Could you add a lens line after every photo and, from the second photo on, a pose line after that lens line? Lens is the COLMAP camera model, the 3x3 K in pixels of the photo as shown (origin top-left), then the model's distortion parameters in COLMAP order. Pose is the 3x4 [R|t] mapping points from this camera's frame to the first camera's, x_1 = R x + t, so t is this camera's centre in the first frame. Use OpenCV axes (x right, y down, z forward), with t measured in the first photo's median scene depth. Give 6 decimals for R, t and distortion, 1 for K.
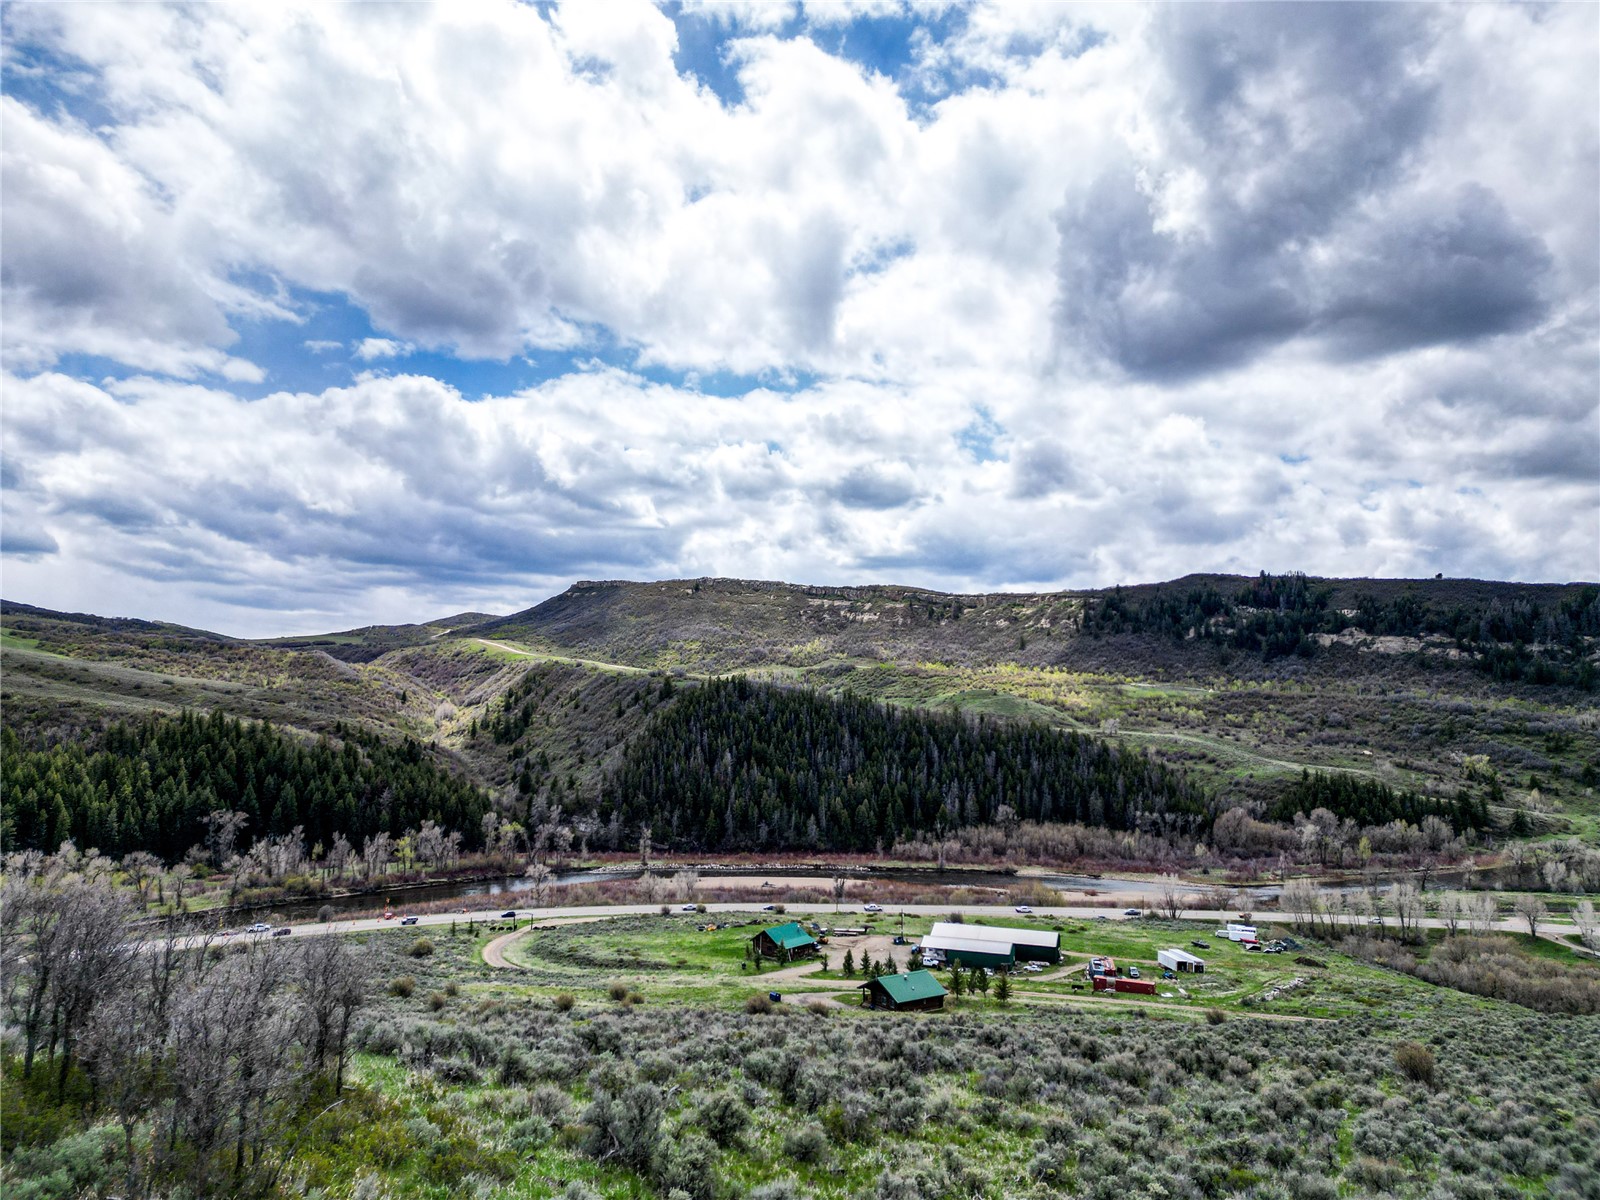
lens RADIAL K [[1117.3, 0, 808.6], [0, 1117.3, 604.5], [0, 0, 1]] dist [0.102402, -0.112572]
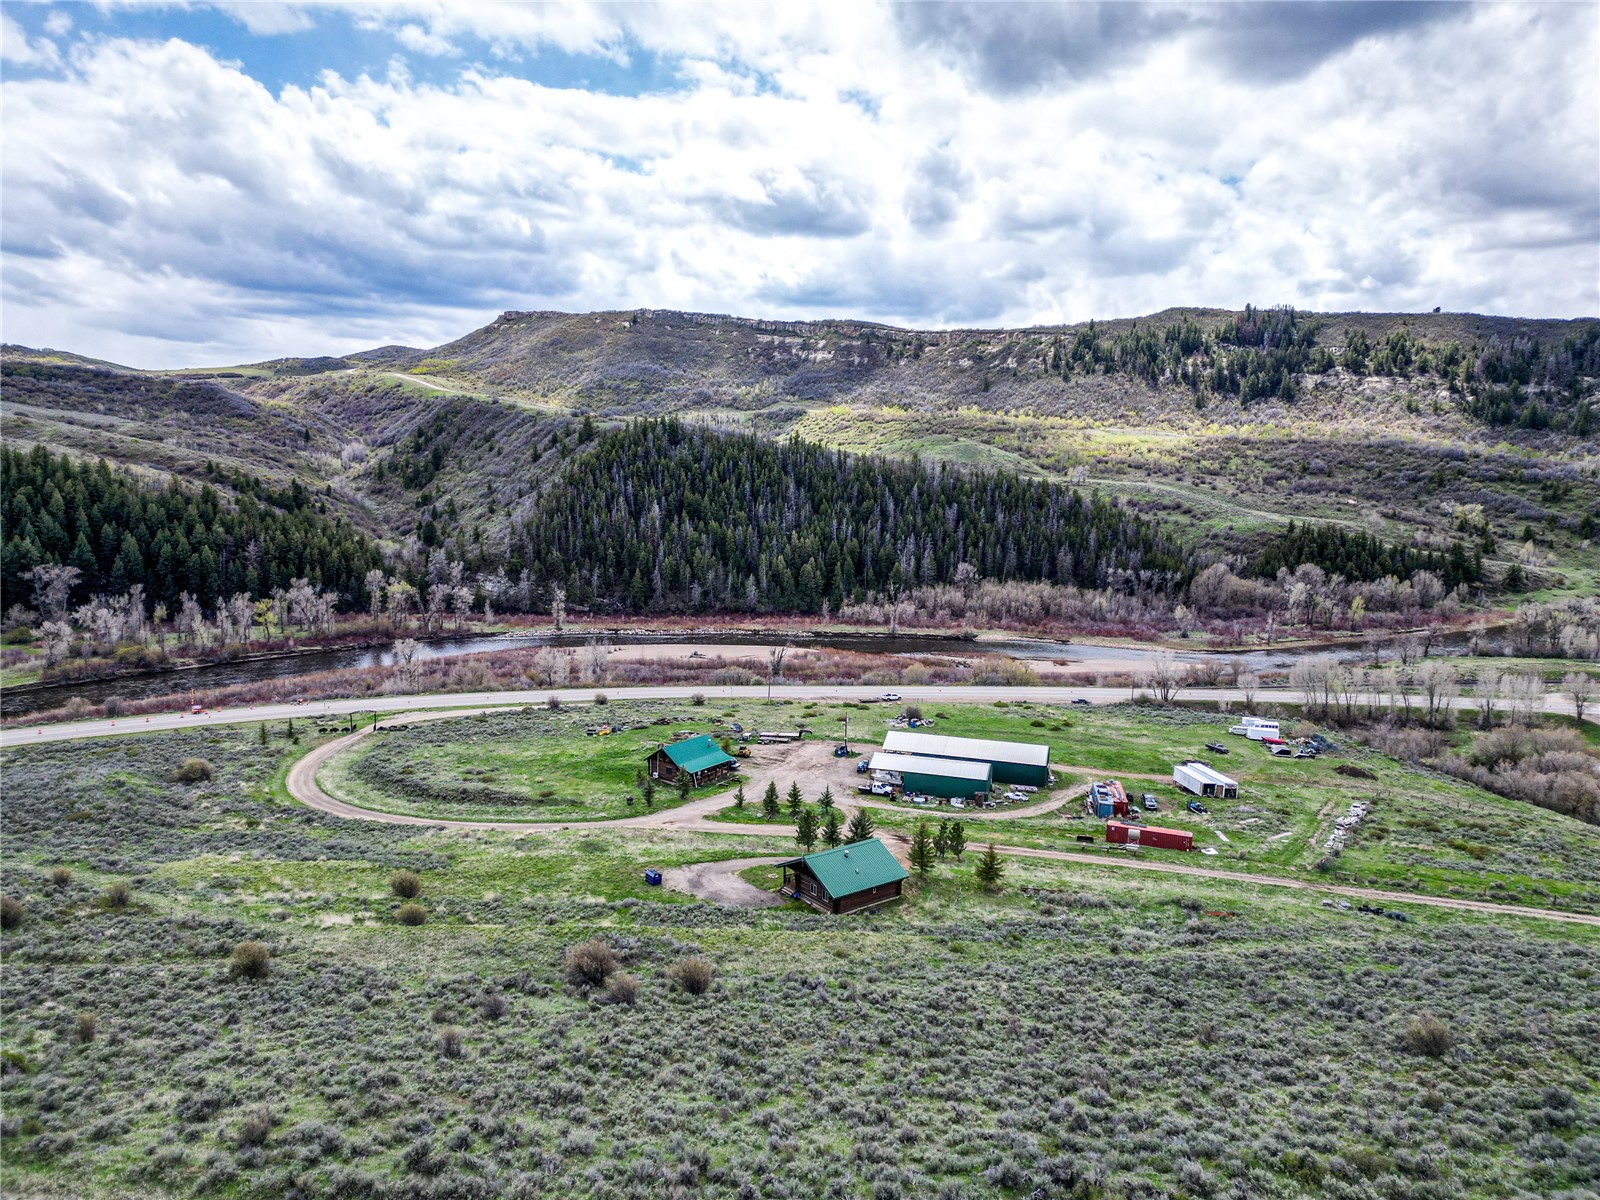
lens RADIAL K [[1117.3, 0, 808.6], [0, 1117.3, 604.5], [0, 0, 1]] dist [0.102402, -0.112572]
pose [[0.999148, 0.001266, 0.041251, 0.011177], [-0.010440, 0.974772, 0.222958, 0.011805], [-0.039928, -0.223199, 0.973955, 0.119409]]
